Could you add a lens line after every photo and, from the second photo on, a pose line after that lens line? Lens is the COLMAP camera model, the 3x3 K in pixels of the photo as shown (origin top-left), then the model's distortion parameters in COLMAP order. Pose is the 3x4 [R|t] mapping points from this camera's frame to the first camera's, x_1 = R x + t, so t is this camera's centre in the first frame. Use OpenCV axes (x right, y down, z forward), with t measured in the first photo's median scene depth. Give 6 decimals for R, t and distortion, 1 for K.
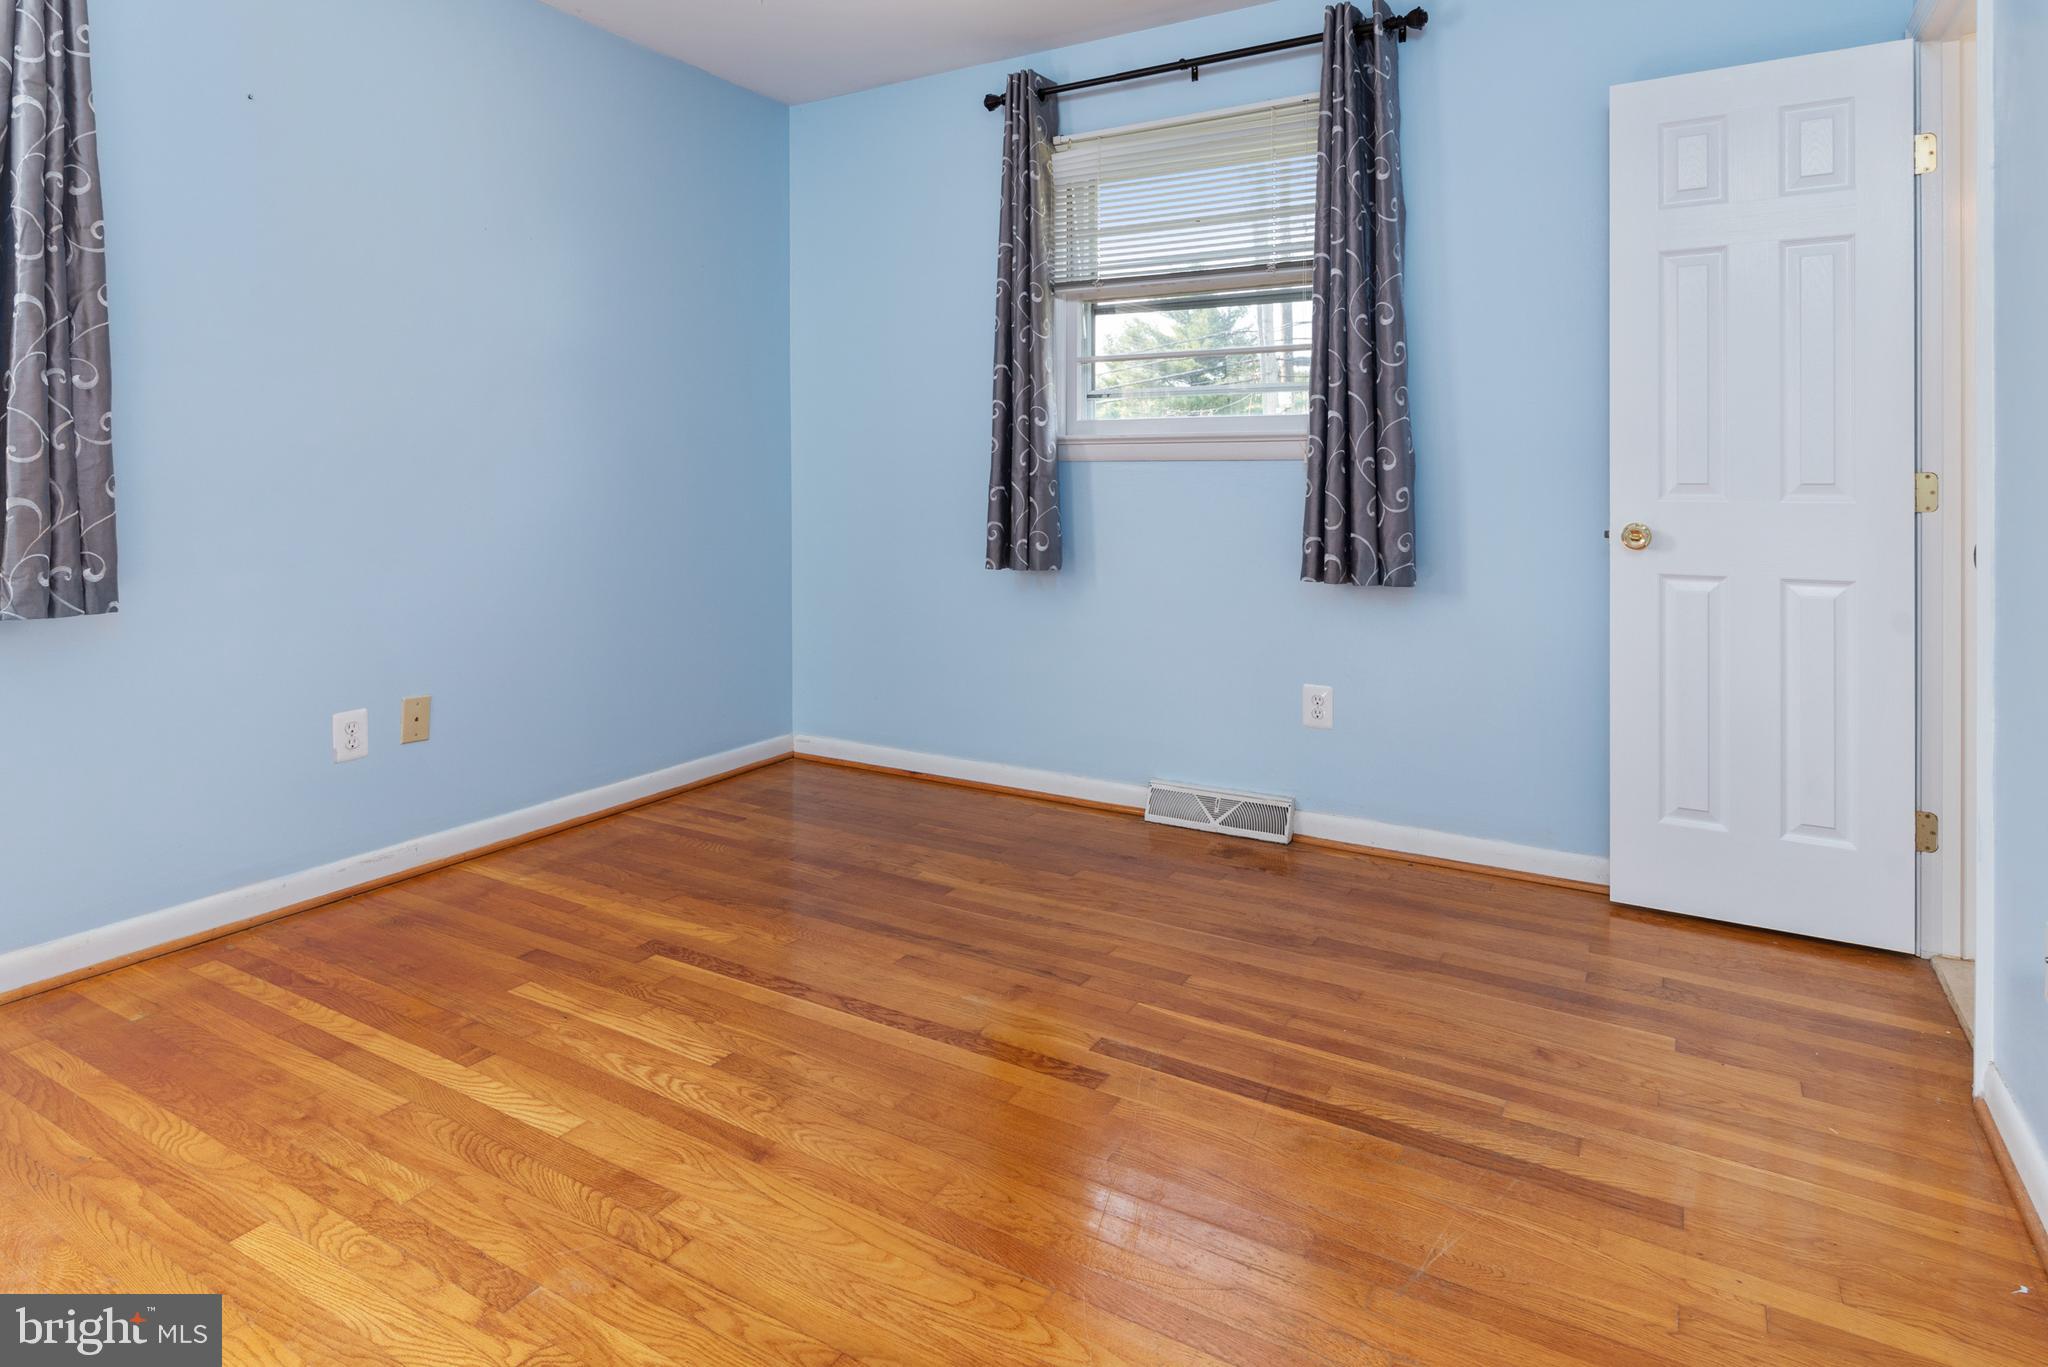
lens RADIAL K [[1124.4, 0, 1024.0], [0, 1124.4, 683.5], [0, 0, 1]] dist [-0.001073, -0.000182]
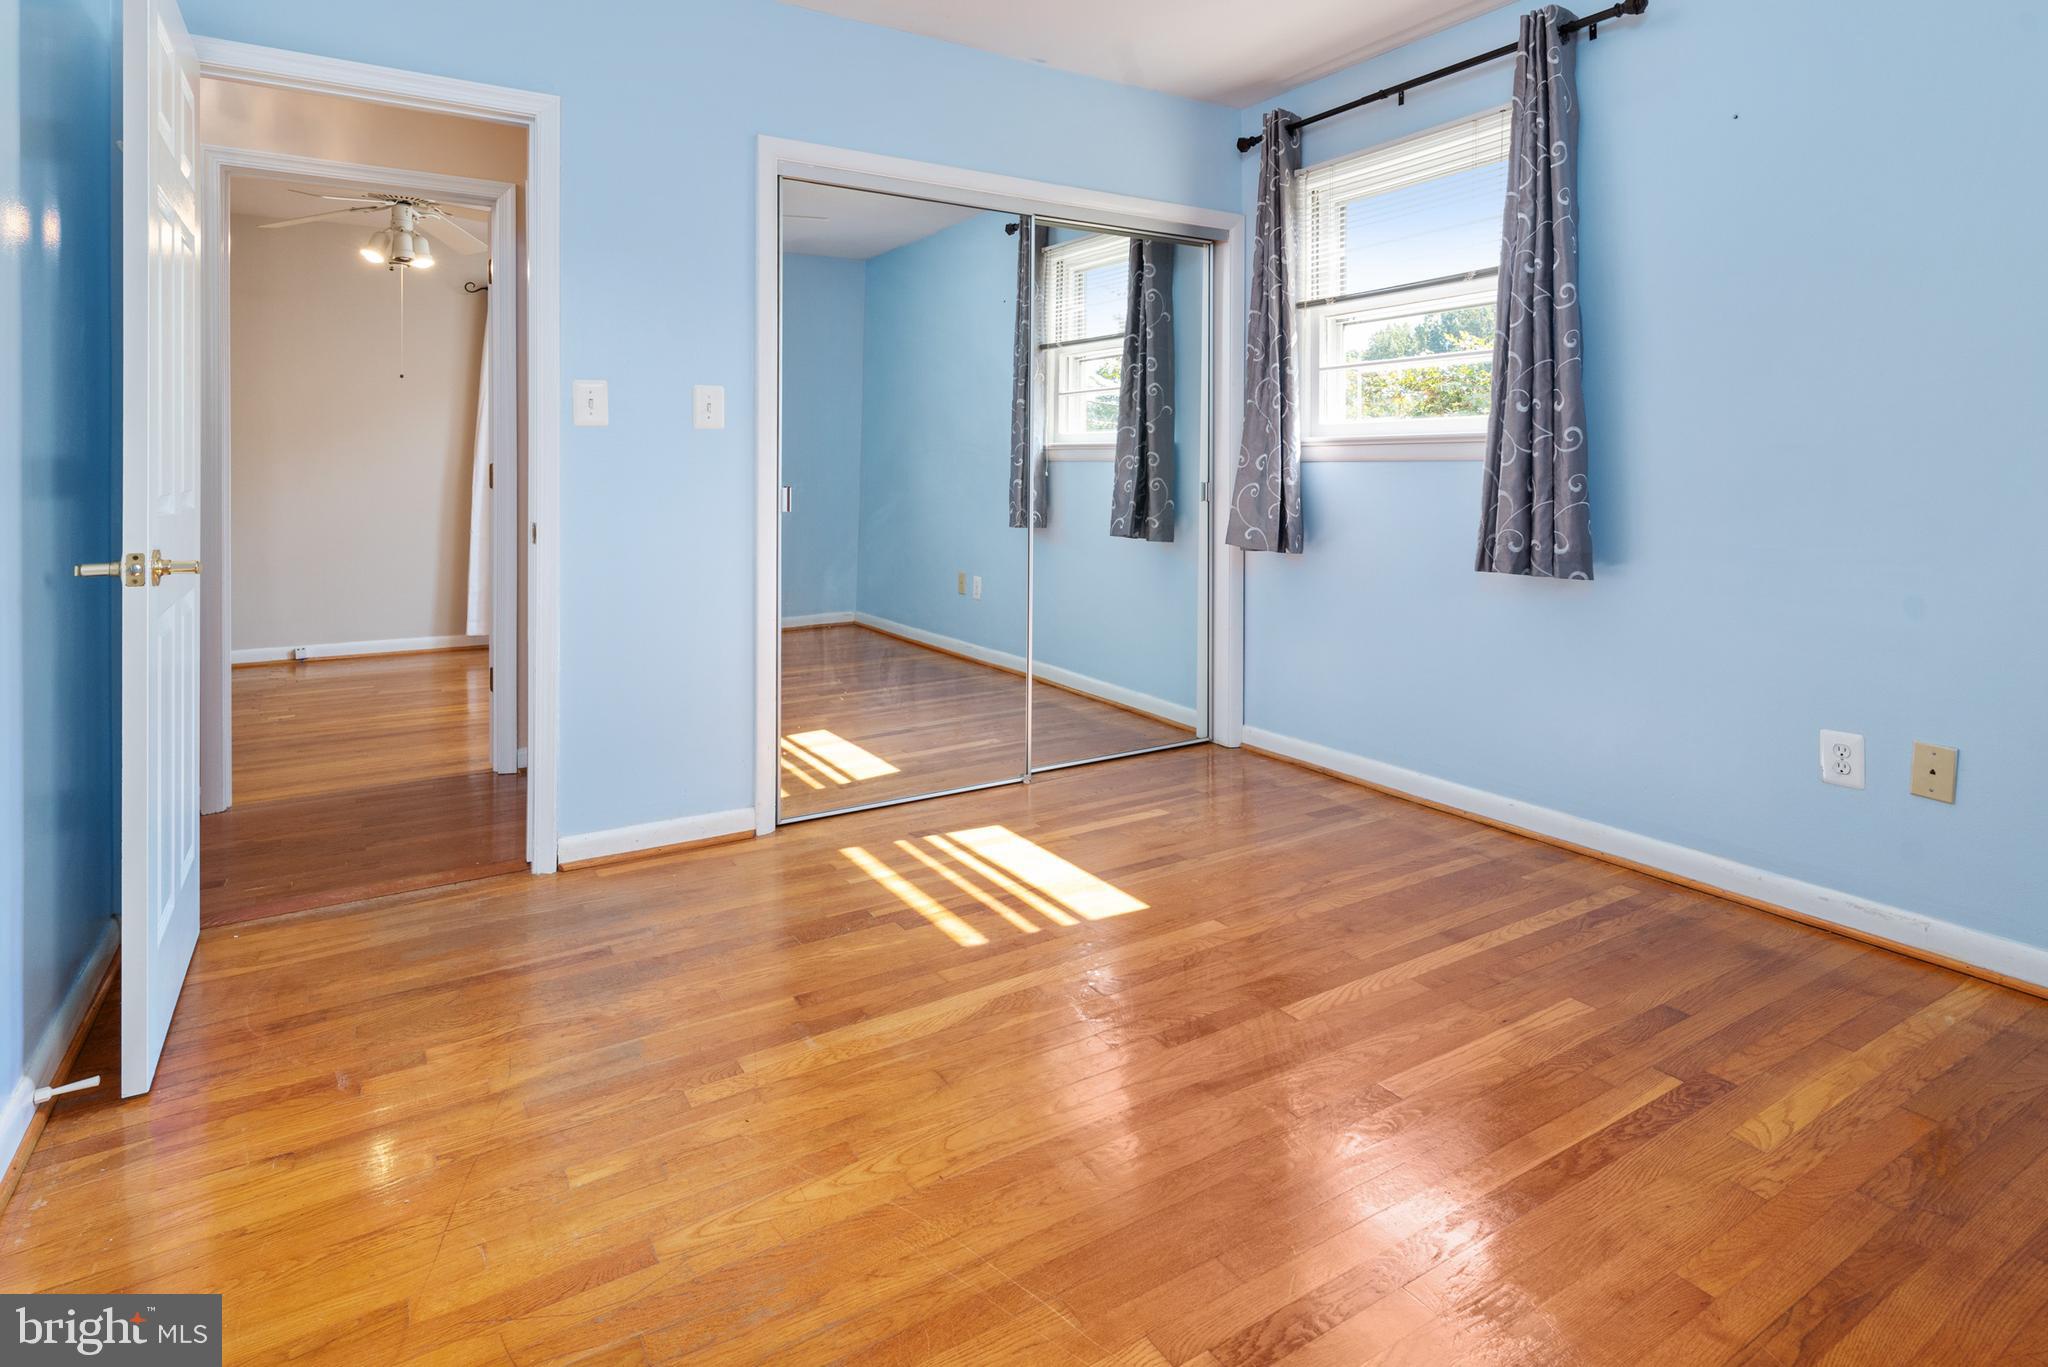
lens RADIAL K [[1043.8, 0, 1000.8], [0, 1043.8, 597.8], [0, 0, 1]] dist [-0.002794, 0.006932]
pose [[-0.469160, 0.105776, -0.876756, 0.599869], [-0.161616, 0.965750, 0.202995, -0.187875], [0.868199, 0.236935, -0.435996, 0.985963]]
